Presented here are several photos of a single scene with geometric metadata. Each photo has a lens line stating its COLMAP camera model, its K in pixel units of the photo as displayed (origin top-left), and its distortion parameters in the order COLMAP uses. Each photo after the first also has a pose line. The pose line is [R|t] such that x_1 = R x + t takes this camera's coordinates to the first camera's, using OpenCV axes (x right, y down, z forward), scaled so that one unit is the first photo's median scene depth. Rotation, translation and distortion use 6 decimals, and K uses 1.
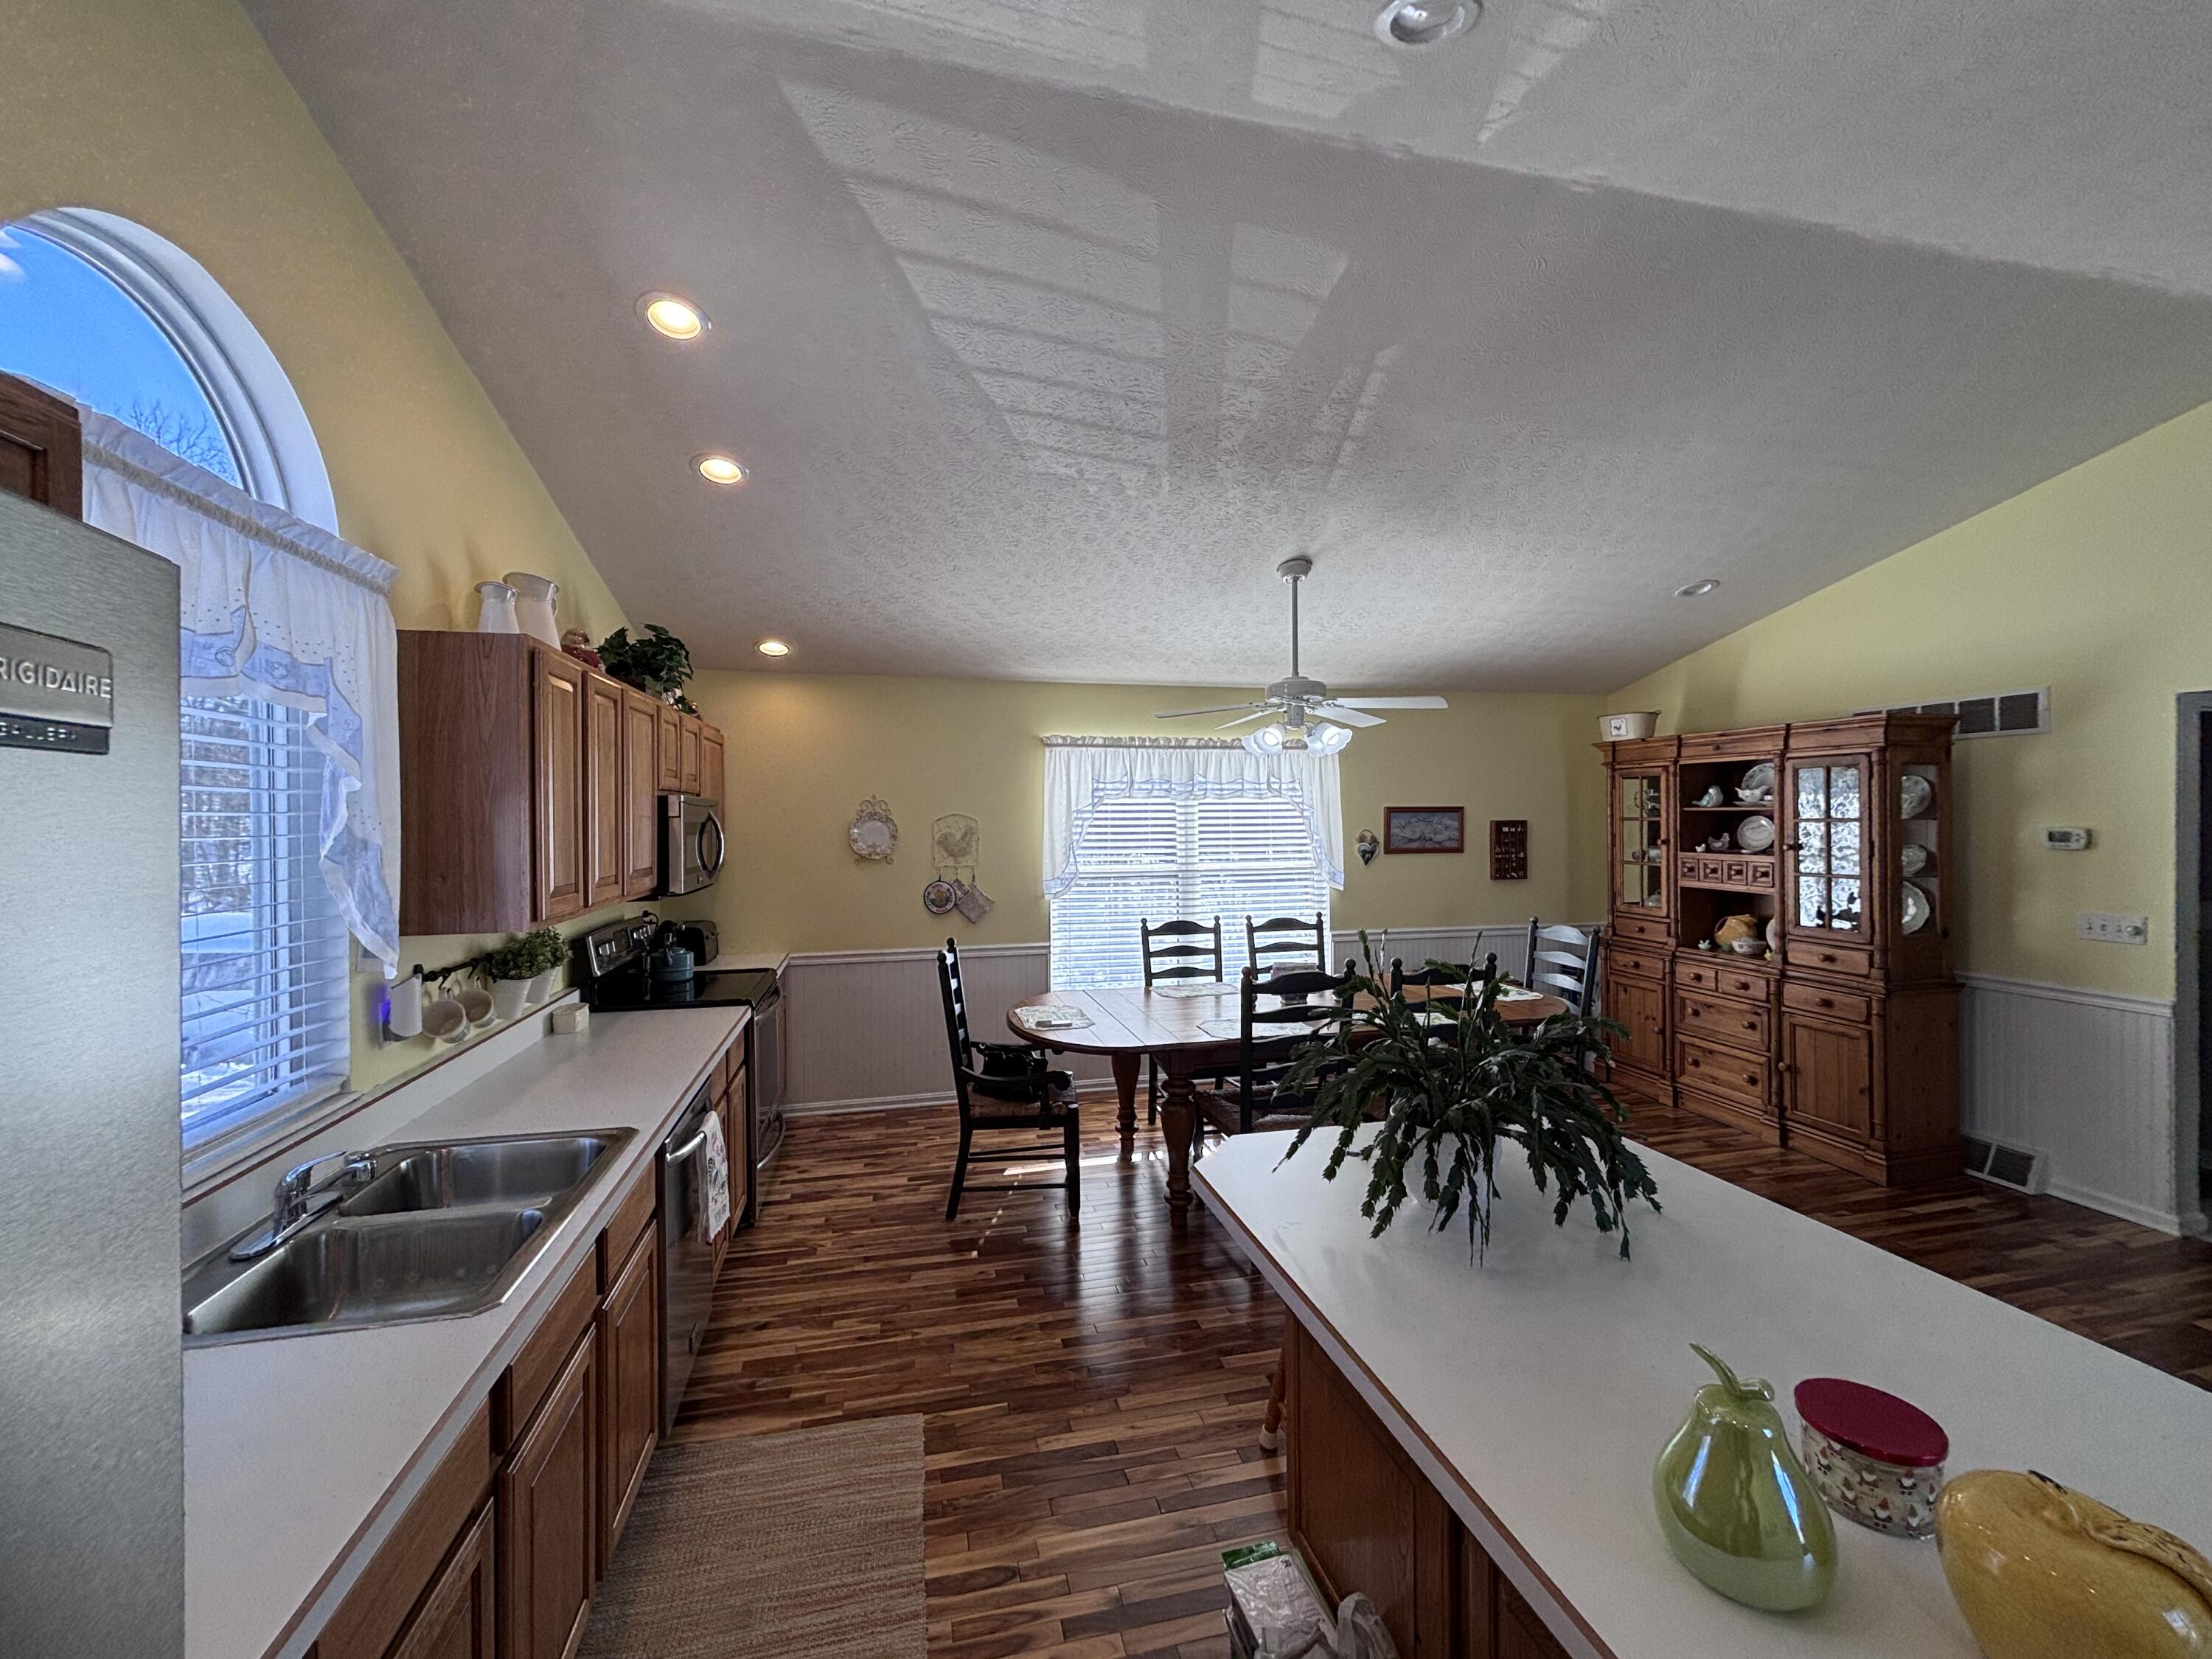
lens RADIAL K [[885.4, 0, 1102.0], [0, 885.4, 823.4], [0, 0, 1]] dist [0.022250, -0.010466]
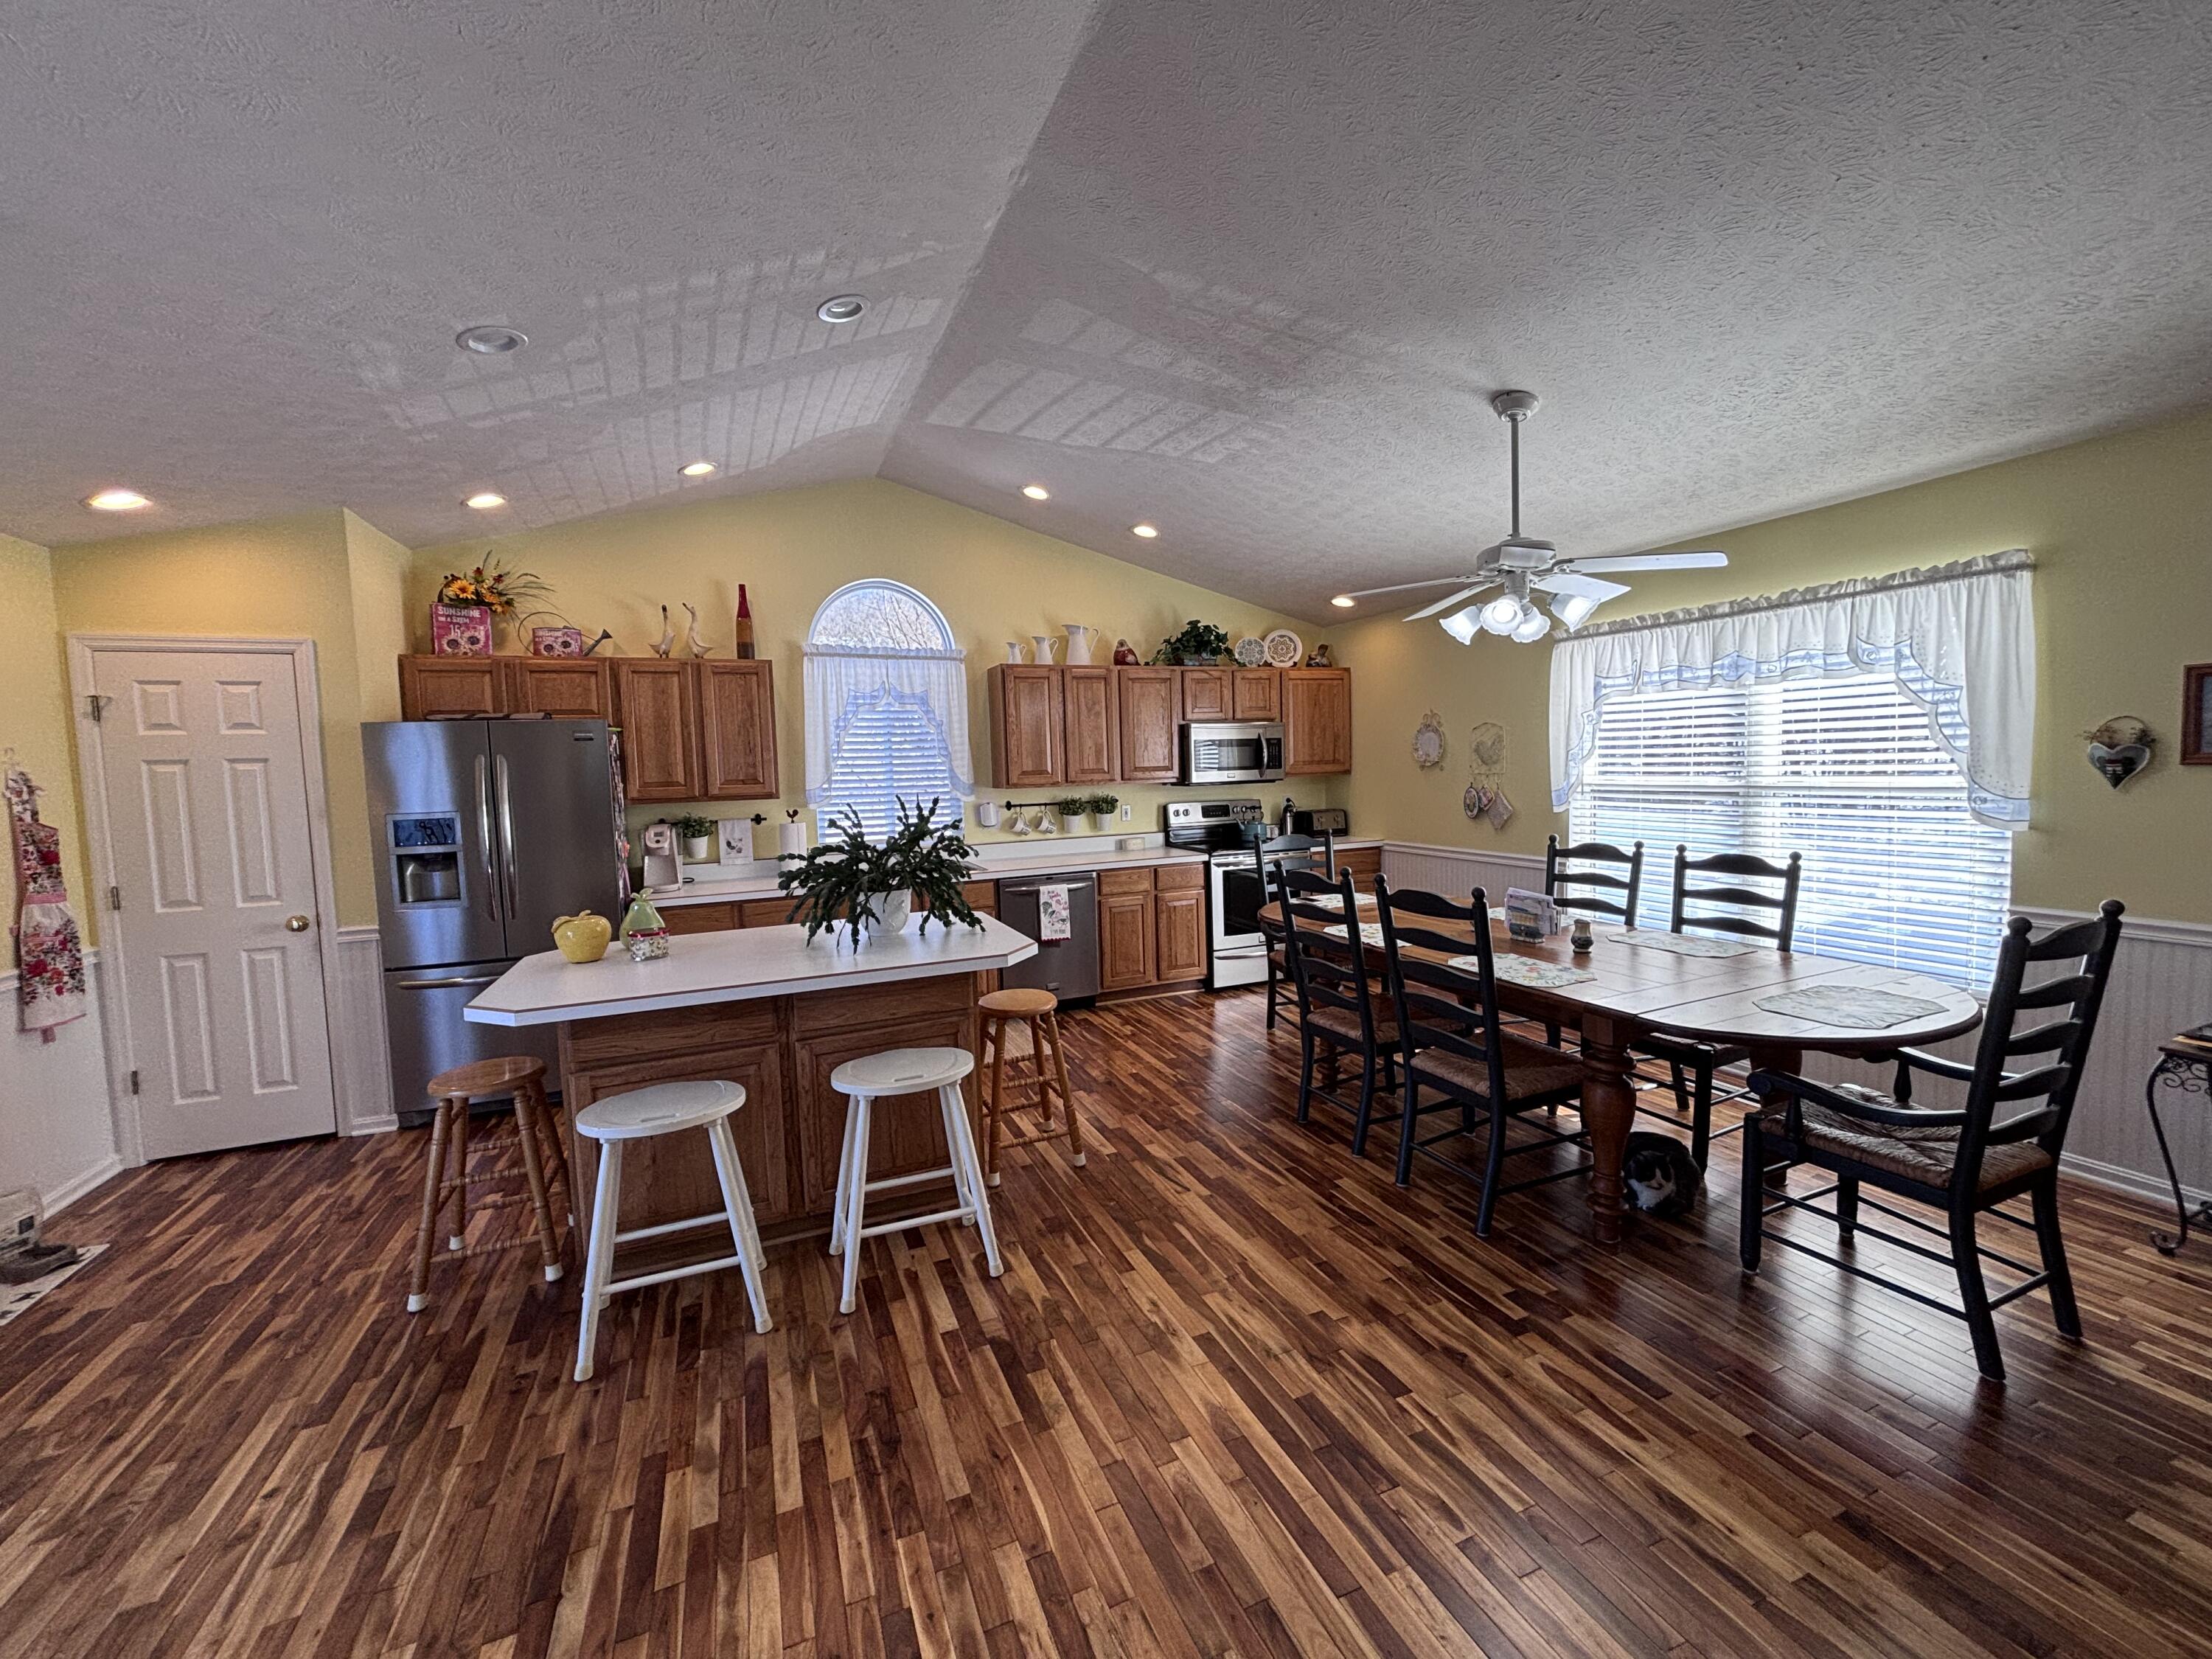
lens RADIAL K [[885.4, 0, 1102.0], [0, 885.4, 823.4], [0, 0, 1]] dist [0.022250, -0.010466]
pose [[0.160479, 0.069293, -0.984604, 0.782026], [0.016094, 0.997216, 0.072803, 0.023225], [0.986908, -0.027529, 0.158917, 0.394014]]
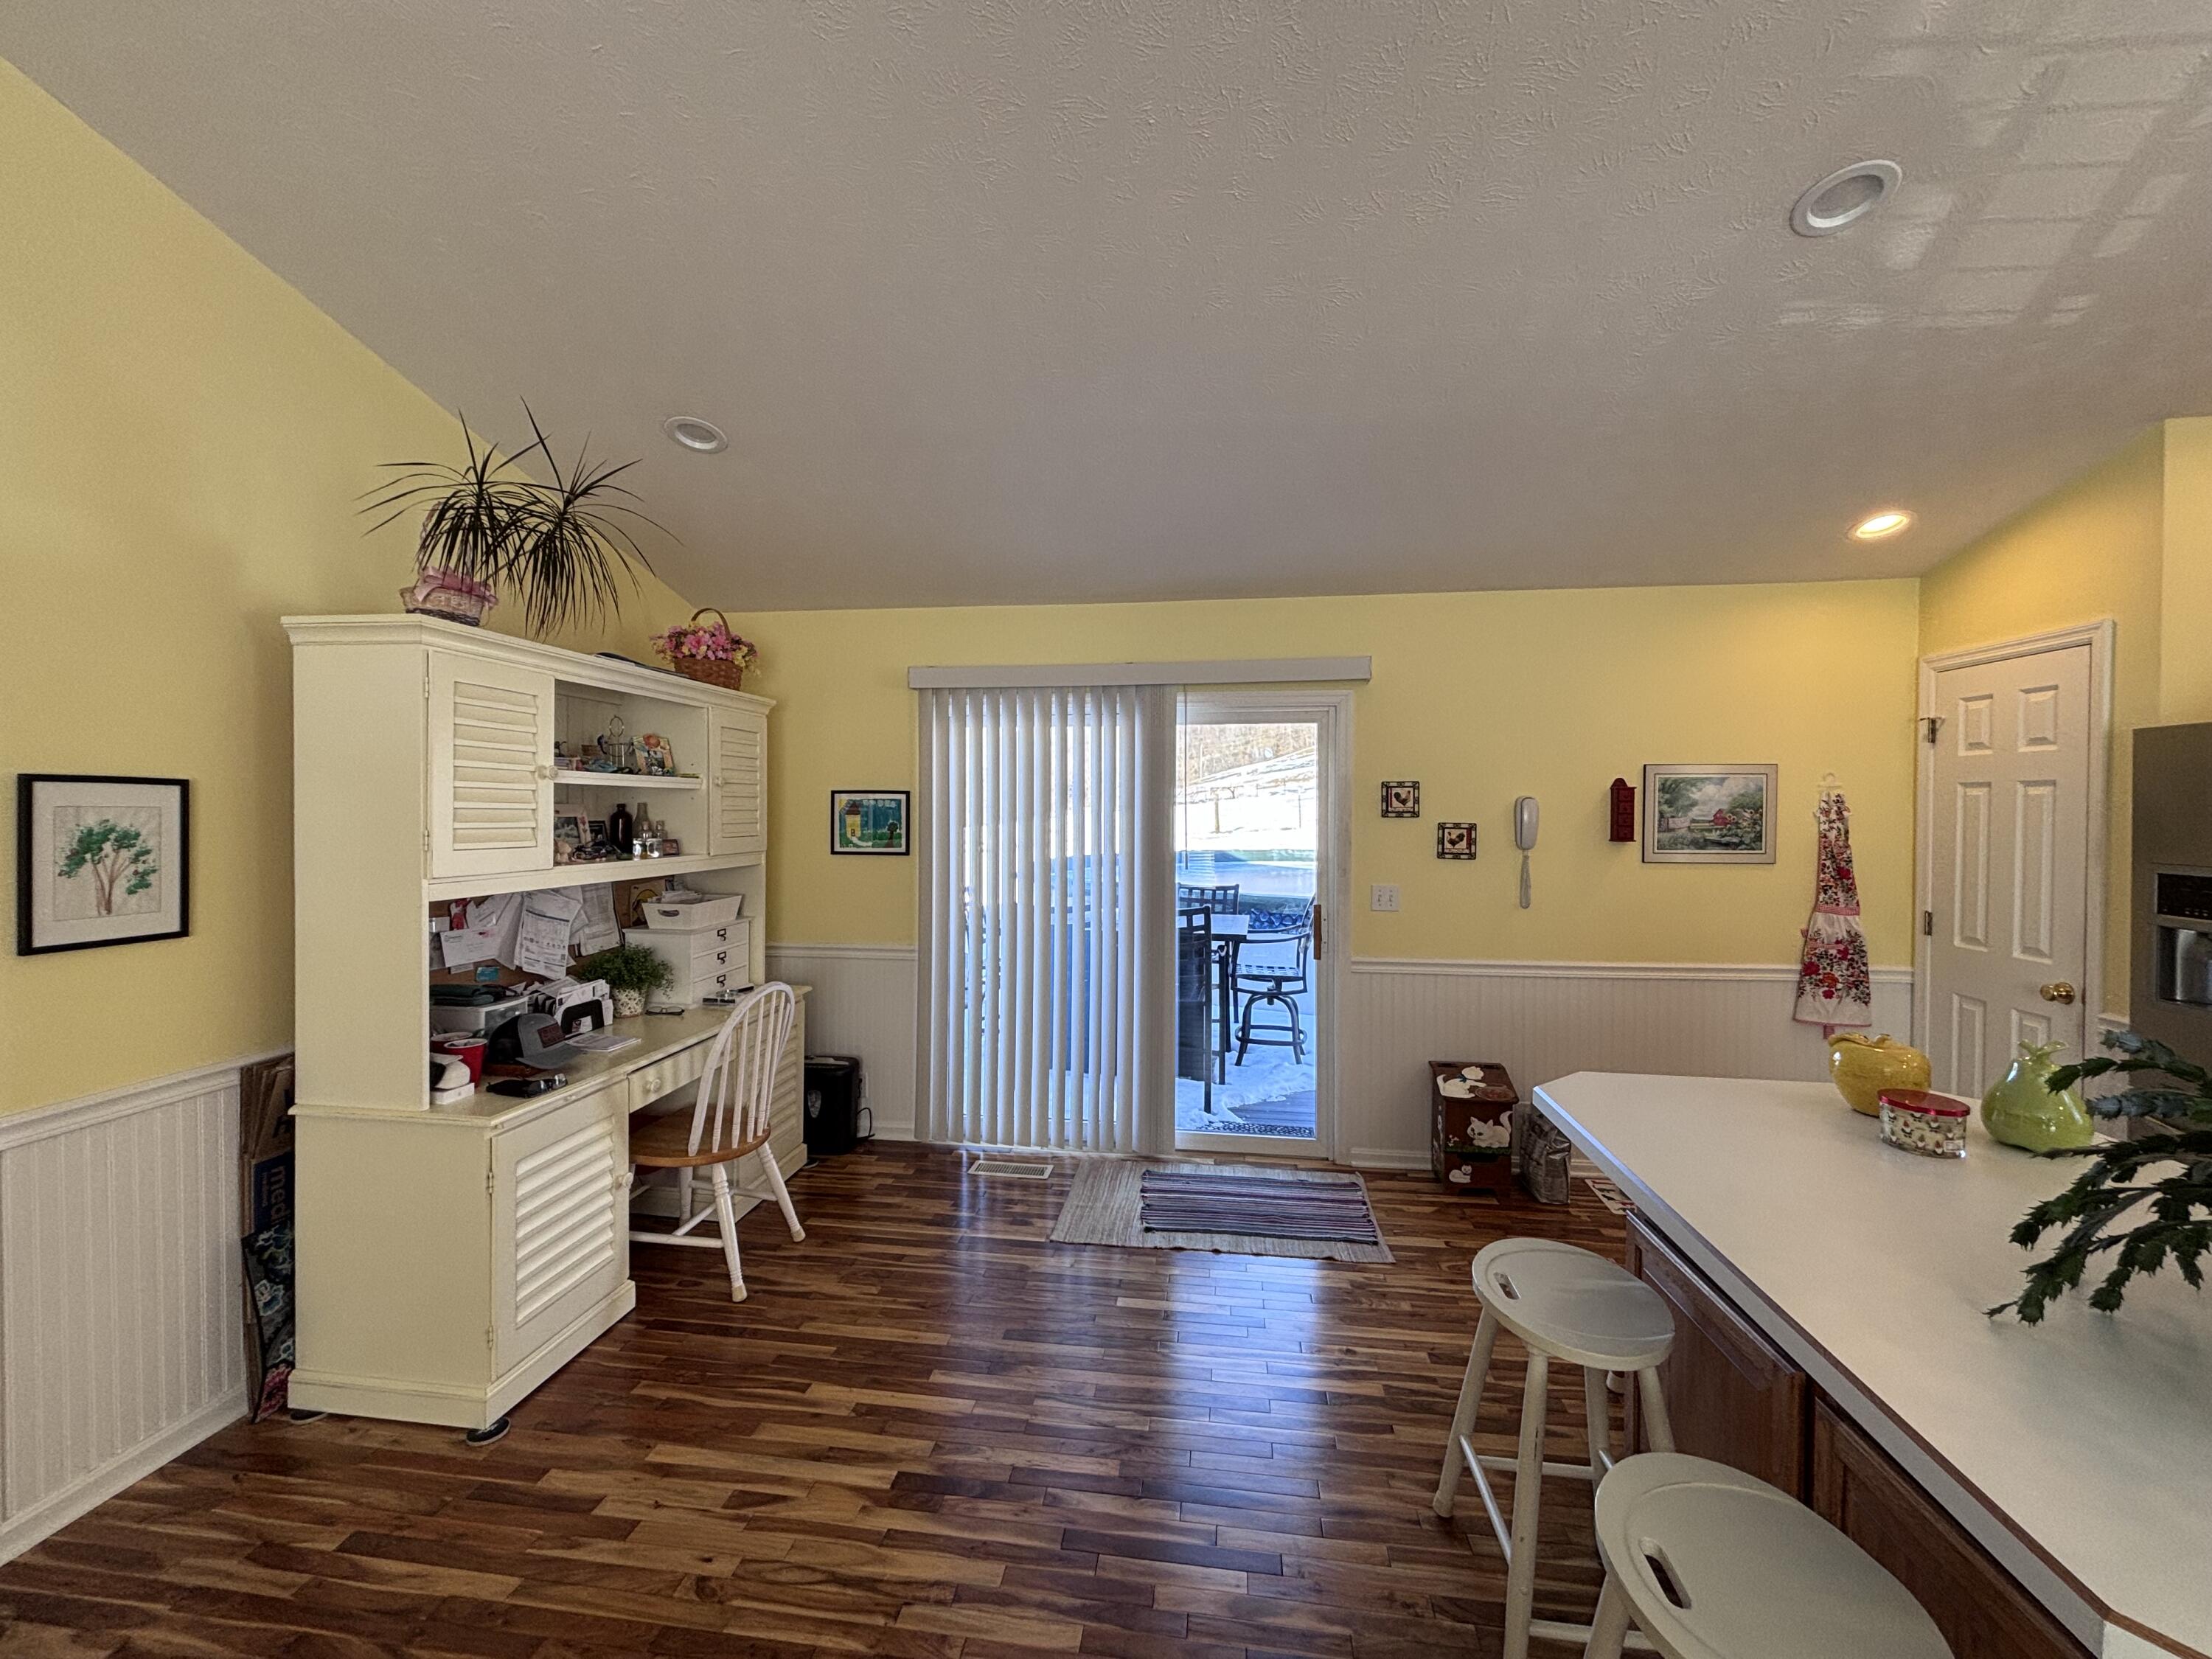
lens RADIAL K [[895.5, 0, 1106.7], [0, 895.5, 822.9], [0, 0, 1]] dist [-0.001451, -0.000186]
pose [[-0.936388, -0.005013, 0.350931, 0.319942], [0.004341, 0.999656, 0.025862, 0.022643], [-0.350940, 0.025740, -0.936044, 0.604935]]
